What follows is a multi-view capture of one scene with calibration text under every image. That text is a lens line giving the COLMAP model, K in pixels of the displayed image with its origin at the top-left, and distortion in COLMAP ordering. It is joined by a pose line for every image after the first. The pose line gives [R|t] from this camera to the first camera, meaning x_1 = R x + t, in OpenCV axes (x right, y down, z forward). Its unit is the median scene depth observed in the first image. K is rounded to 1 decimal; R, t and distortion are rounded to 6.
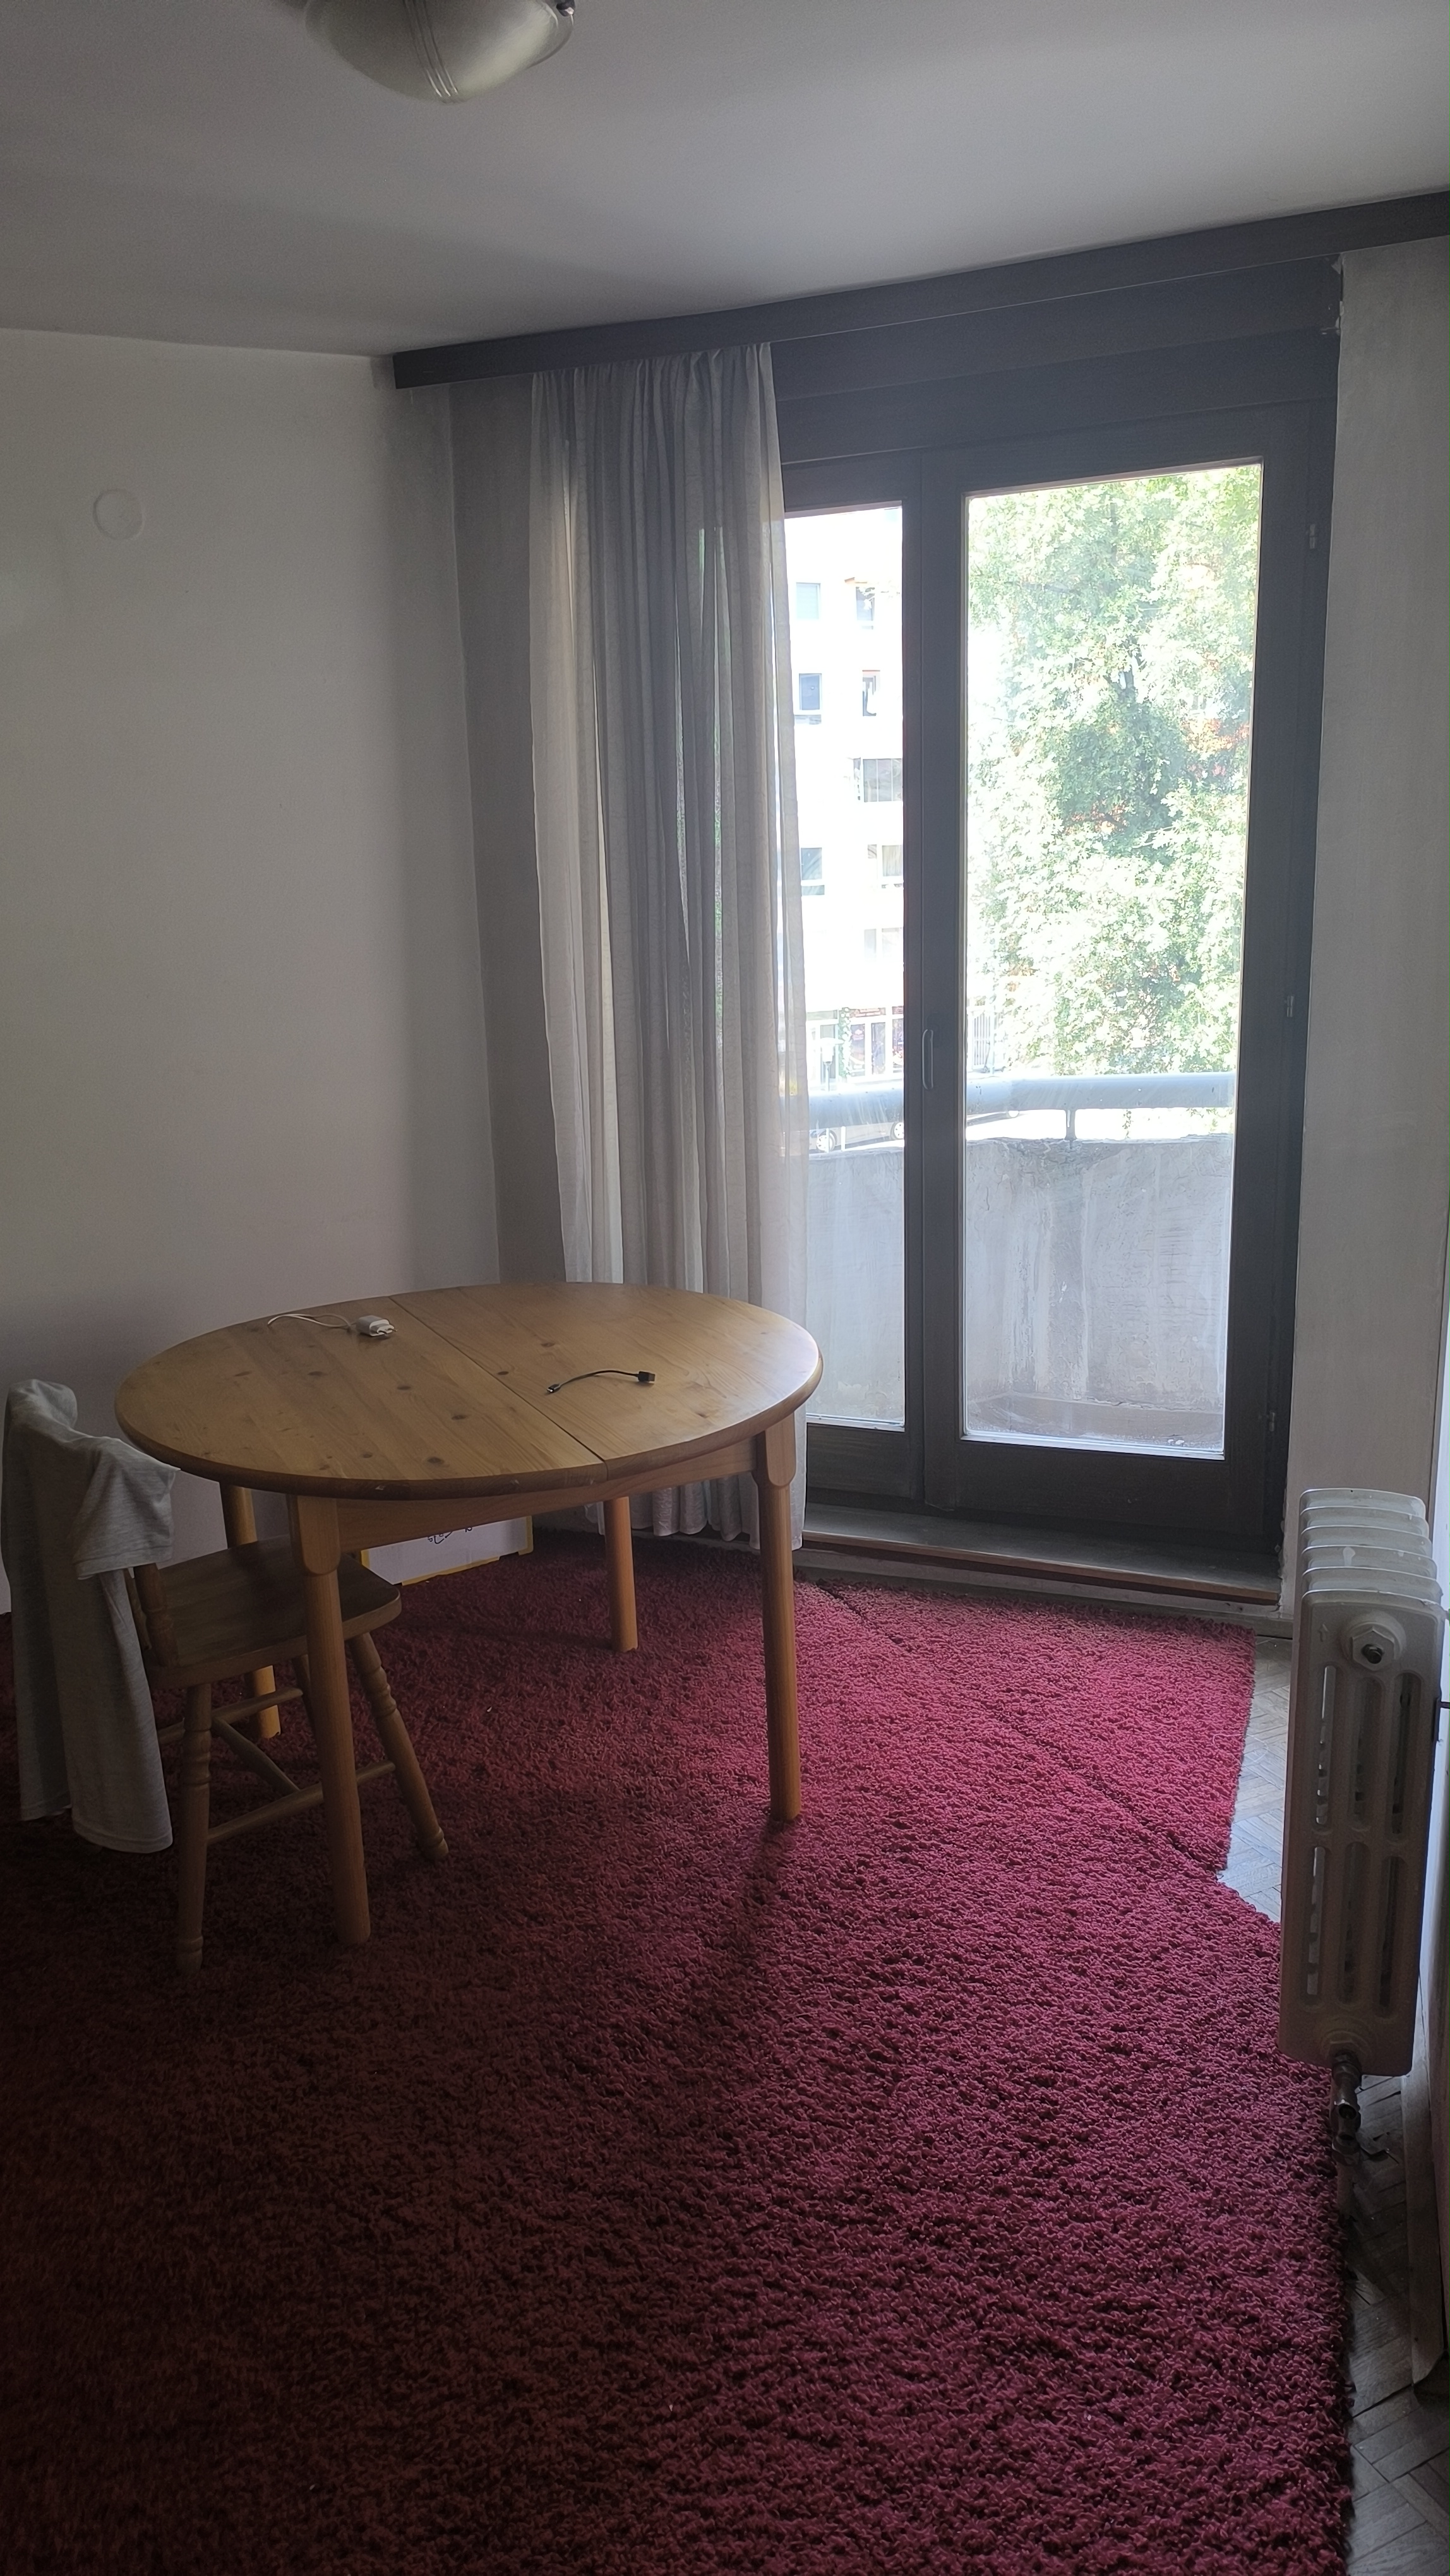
lens RADIAL K [[1780.5, 0, 709.0], [0, 1780.5, 1301.7], [0, 0, 1]] dist [0.081615, -0.105780]
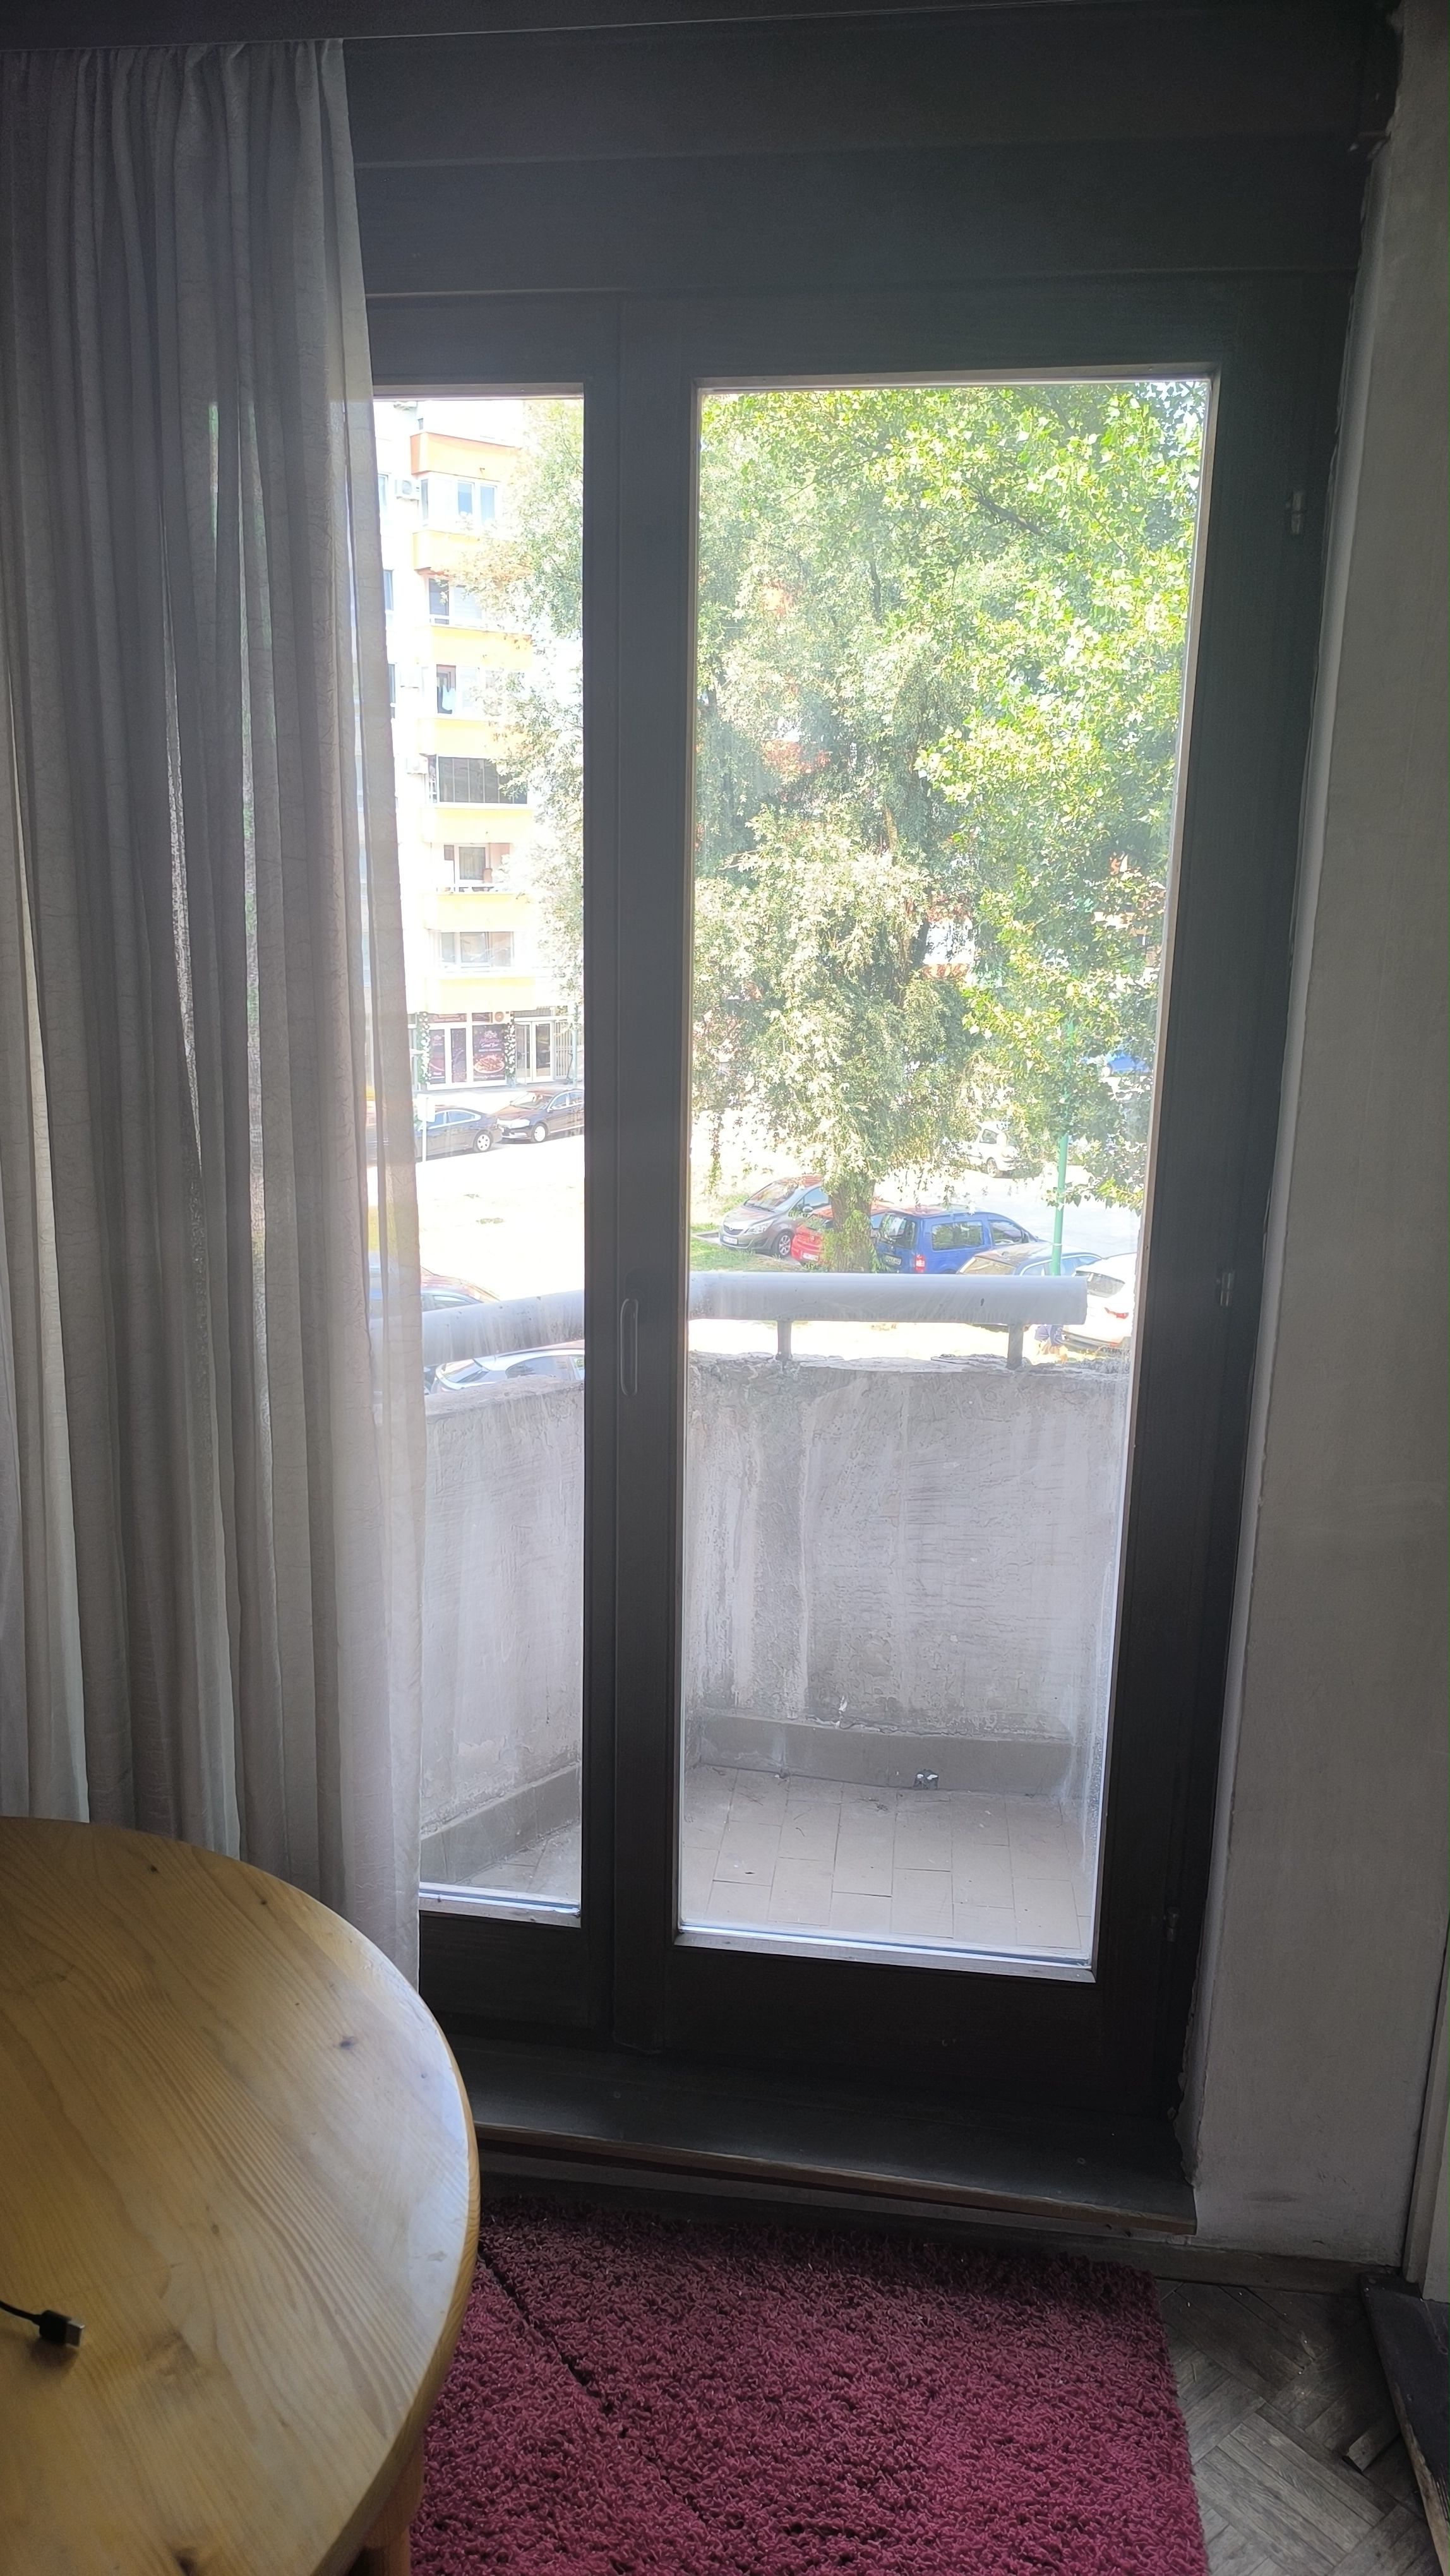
lens RADIAL K [[1780.5, 0, 709.0], [0, 1780.5, 1301.7], [0, 0, 1]] dist [0.081615, -0.105780]
pose [[0.972452, -0.006286, 0.233017, 0.008678], [0.006169, 0.999980, 0.001233, -0.114086], [-0.233020, 0.000239, 0.972472, 0.317999]]
